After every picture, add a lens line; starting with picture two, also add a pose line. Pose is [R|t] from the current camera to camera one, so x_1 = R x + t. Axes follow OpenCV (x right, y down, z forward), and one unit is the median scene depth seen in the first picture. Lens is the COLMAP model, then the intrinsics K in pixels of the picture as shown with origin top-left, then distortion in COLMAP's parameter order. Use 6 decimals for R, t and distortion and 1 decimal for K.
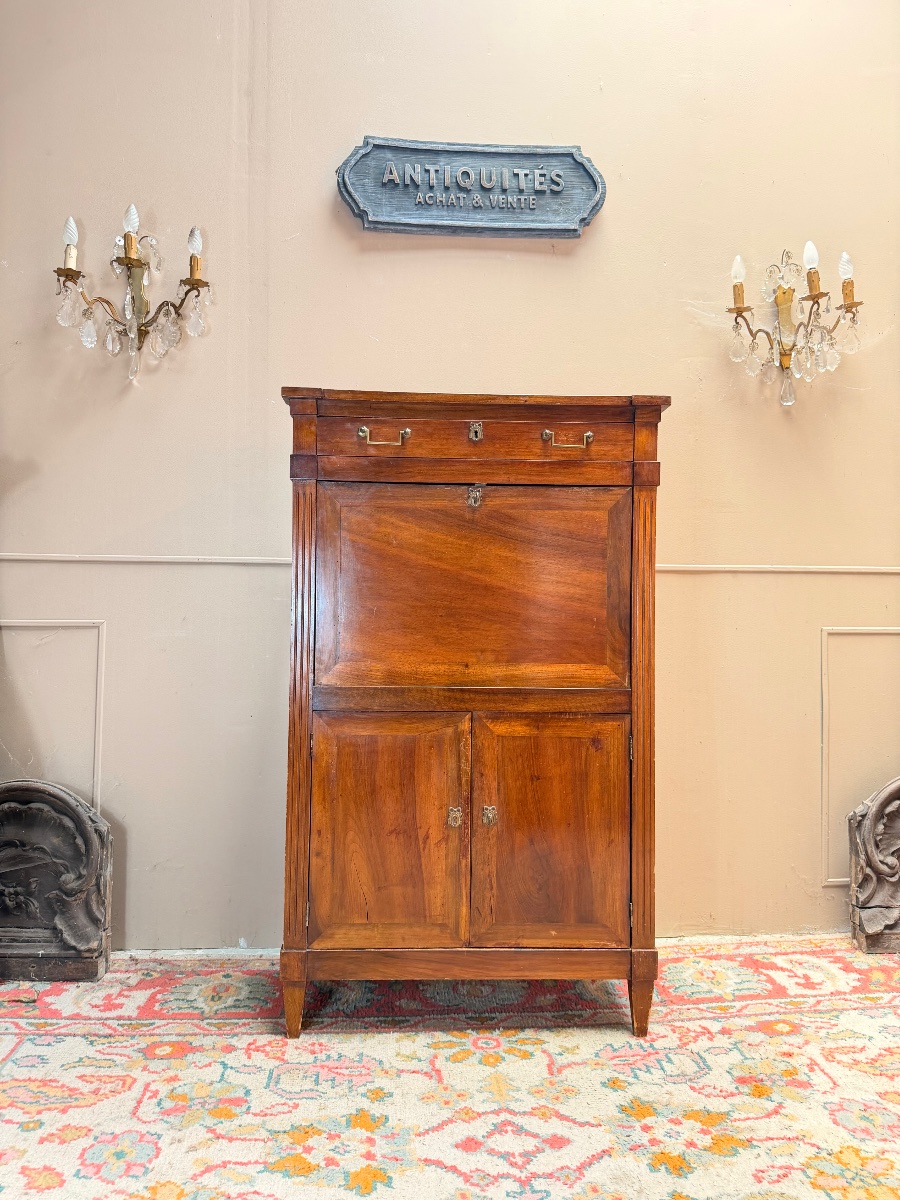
lens RADIAL K [[837.7, 0, 444.0], [0, 837.7, 602.0], [0, 0, 1]] dist [-0.003203, -0.001631]
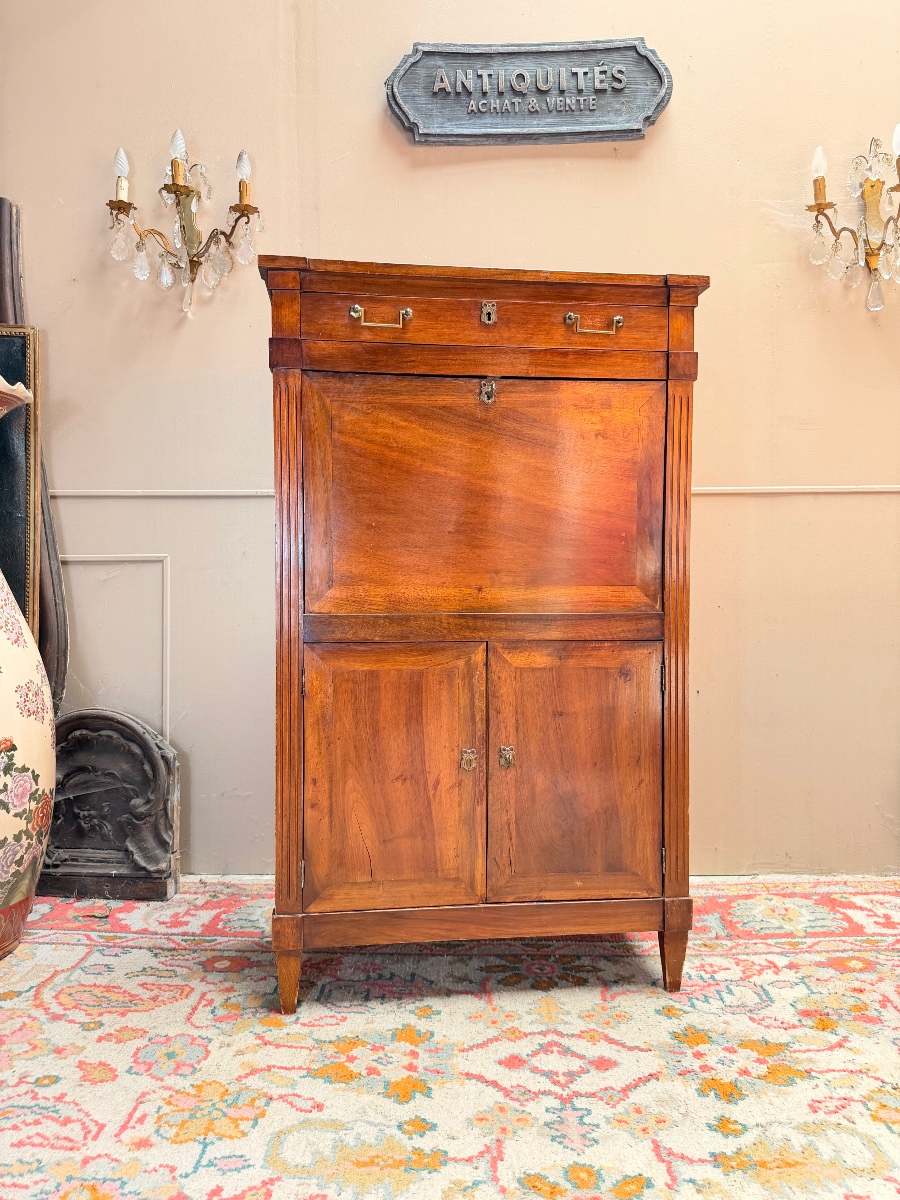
lens RADIAL K [[839.1, 0, 451.9], [0, 839.1, 601.1], [0, 0, 1]] dist [-0.007848, 0.000219]
pose [[0.994696, -0.010383, -0.102335, 0.046763], [0.015313, 0.998753, 0.047508, 0.041468], [0.101715, -0.048823, 0.993615, 0.027433]]
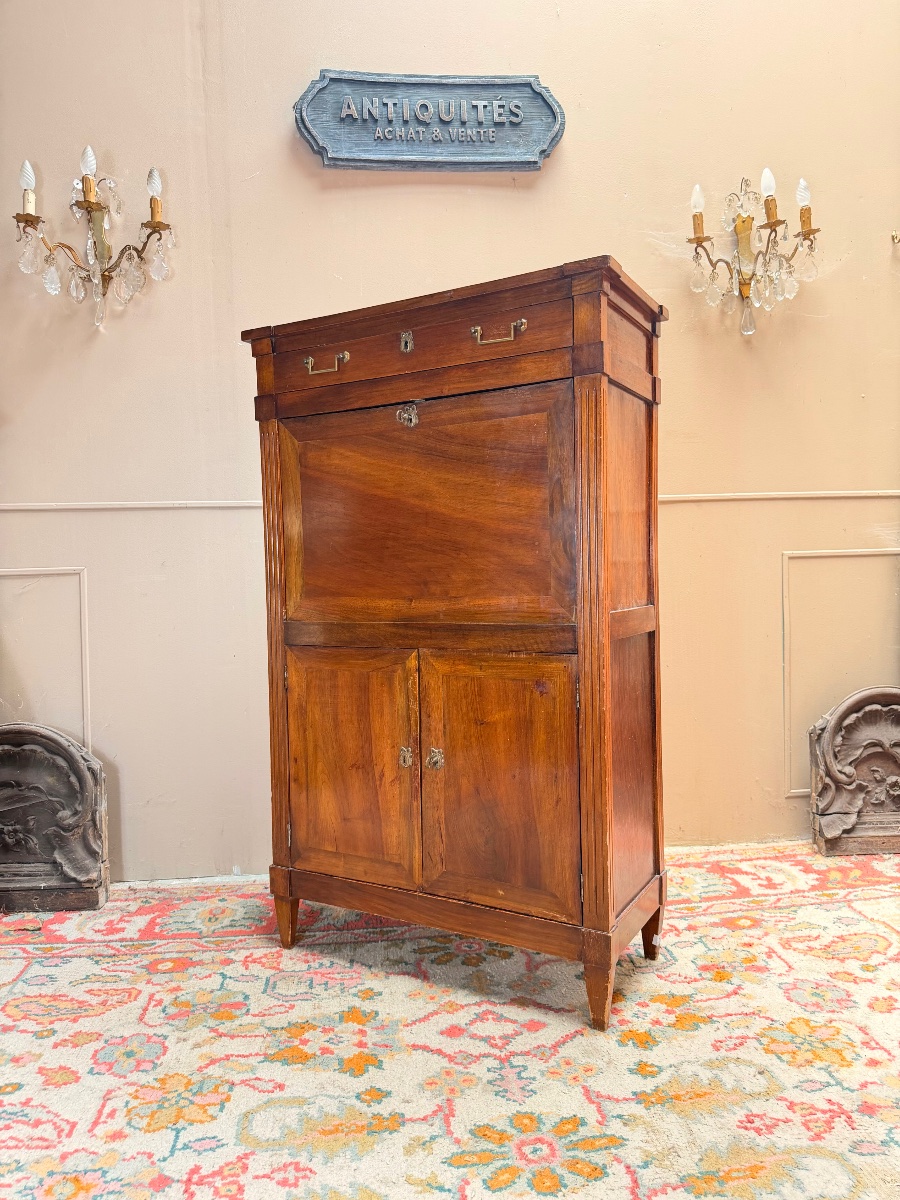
lens RADIAL K [[837.7, 0, 444.0], [0, 837.7, 602.0], [0, 0, 1]] dist [-0.003203, -0.001631]
pose [[0.999206, -0.034040, 0.020682, 0.010497], [0.032698, 0.997534, 0.062099, 0.017849], [-0.022745, -0.061373, 0.997856, -0.035292]]
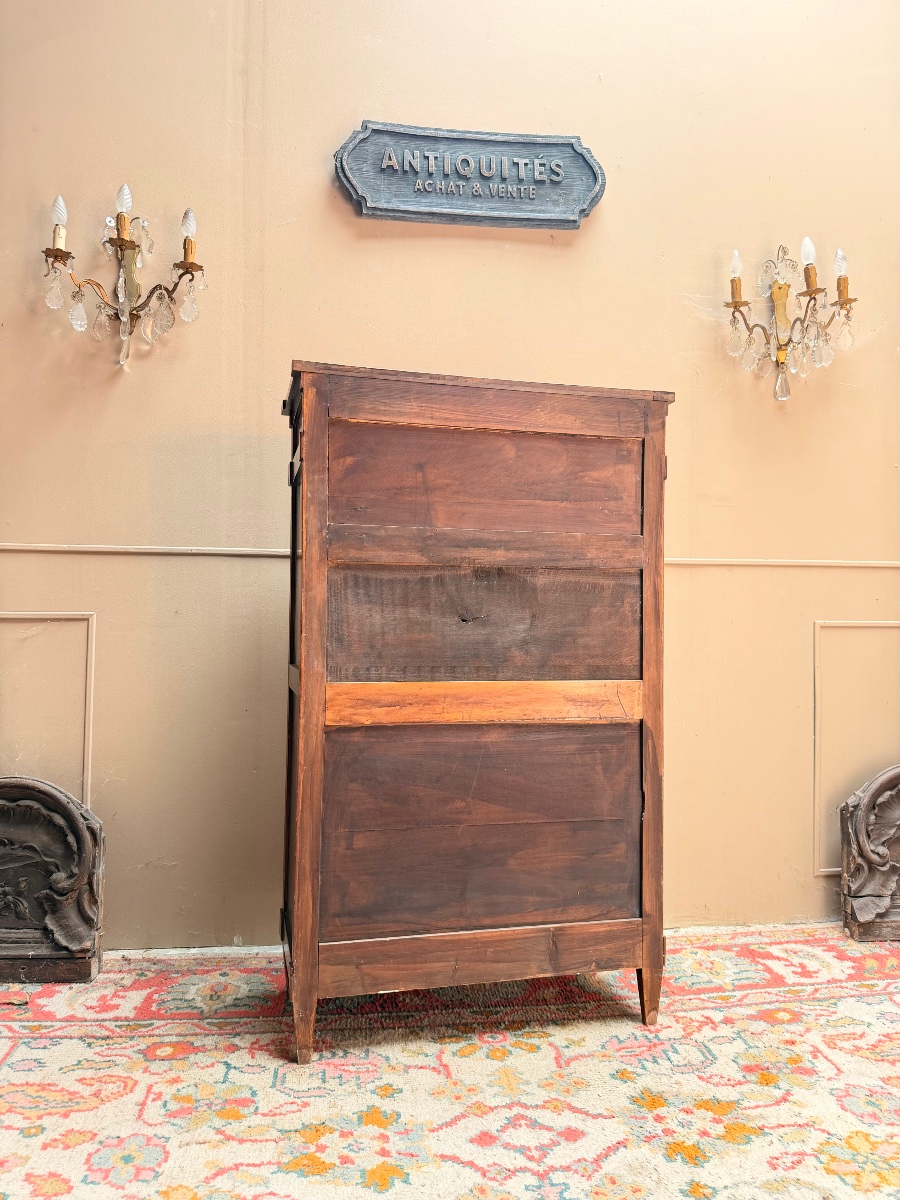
lens RADIAL K [[839.6, 0, 452.2], [0, 839.6, 603.4], [0, 0, 1]] dist [-0.007250, 0.002214]
pose [[0.999061, 0.002055, 0.043271, -0.037165], [-0.002353, 0.999974, 0.006831, 0.004370], [-0.043256, -0.006927, 0.999040, 0.009389]]
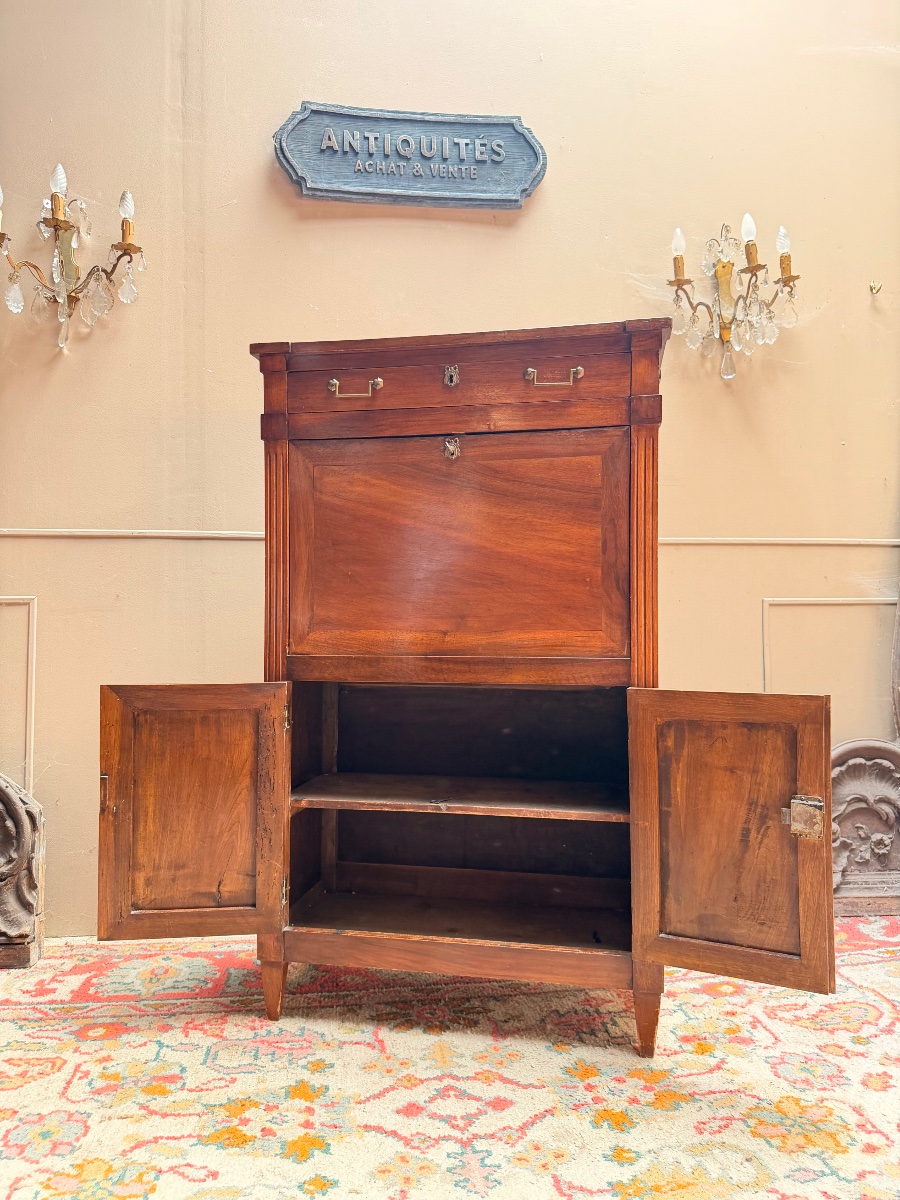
lens RADIAL K [[839.7, 0, 445.0], [0, 839.7, 602.0], [0, 0, 1]] dist [-0.005539, 0.000827]
pose [[0.998588, -0.010179, 0.052130, 0.017943], [0.010185, 0.999948, 0.000145, 0.037911], [-0.052129, 0.000386, 0.998640, 0.011166]]
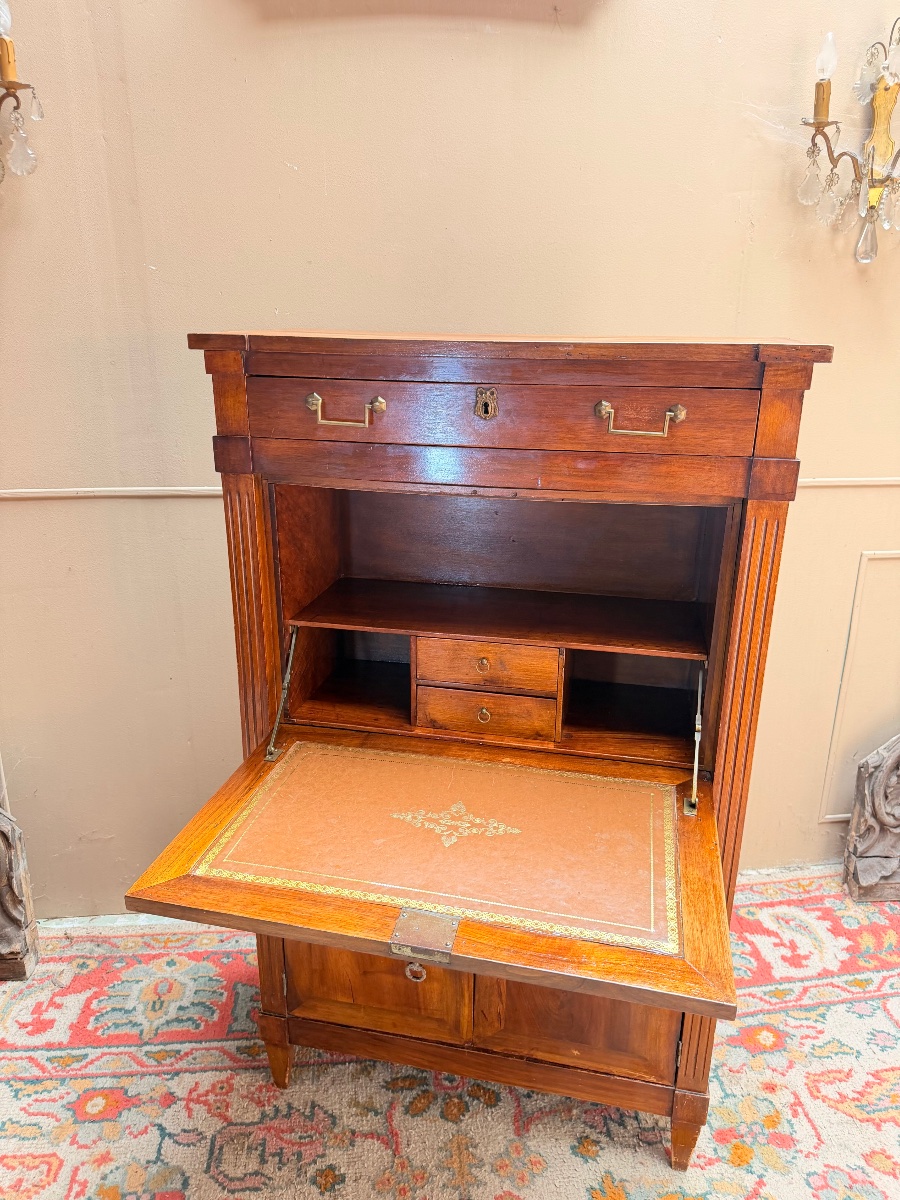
lens RADIAL K [[842.7, 0, 453.6], [0, 842.7, 598.0], [0, 0, 1]] dist [-0.012850, 0.003742]
pose [[0.999522, -0.011187, 0.028828, 0.030664], [0.000883, 0.942206, 0.335032, -0.253753], [-0.030910, -0.334846, 0.941766, 0.271025]]
